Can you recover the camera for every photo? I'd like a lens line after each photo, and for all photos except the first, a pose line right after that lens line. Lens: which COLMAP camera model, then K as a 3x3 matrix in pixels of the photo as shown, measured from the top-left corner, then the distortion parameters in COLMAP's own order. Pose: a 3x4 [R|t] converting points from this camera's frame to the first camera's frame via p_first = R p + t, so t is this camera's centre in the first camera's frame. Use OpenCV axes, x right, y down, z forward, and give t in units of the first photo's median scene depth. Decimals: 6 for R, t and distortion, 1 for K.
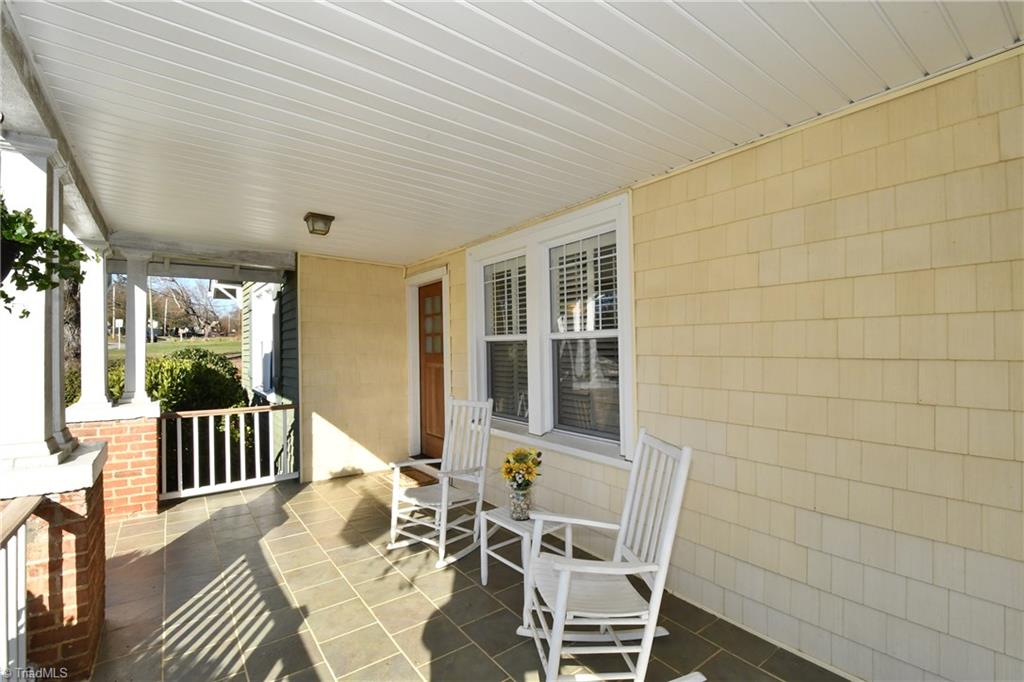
lens RADIAL K [[464.0, 0, 504.6], [0, 464.0, 359.0], [0, 0, 1]] dist [0.001476, -0.000040]
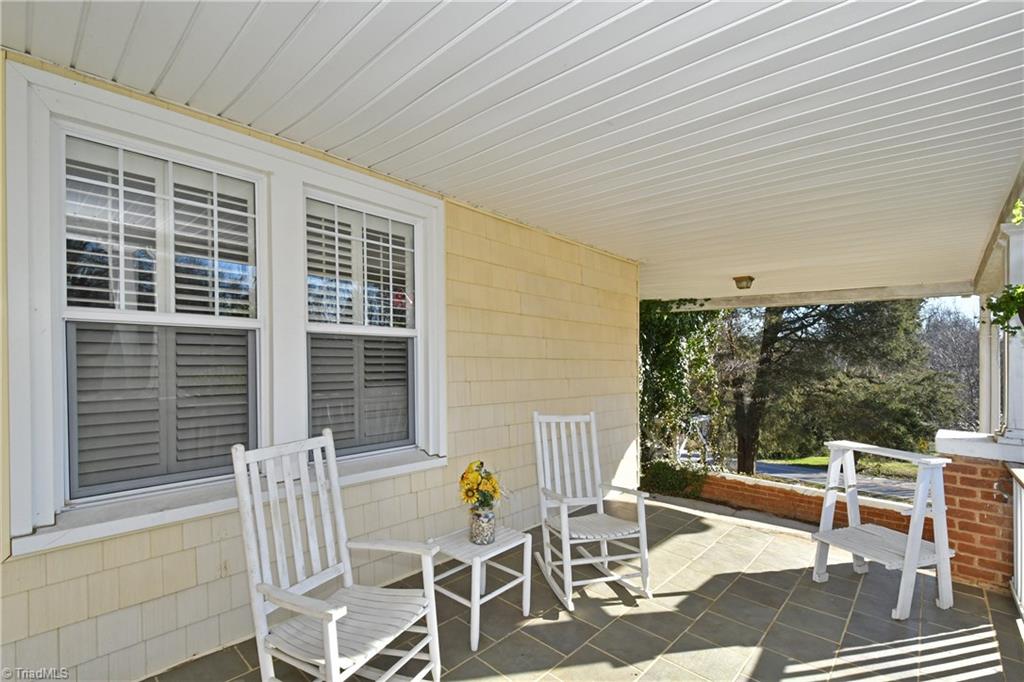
lens RADIAL K [[464.0, 0, 504.6], [0, 464.0, 359.0], [0, 0, 1]] dist [0.001476, -0.000040]
pose [[-0.195343, -0.009504, 0.980689, -0.713986], [-0.002262, 0.999955, 0.009240, -0.011045], [-0.980732, -0.000413, -0.195356, 0.970234]]
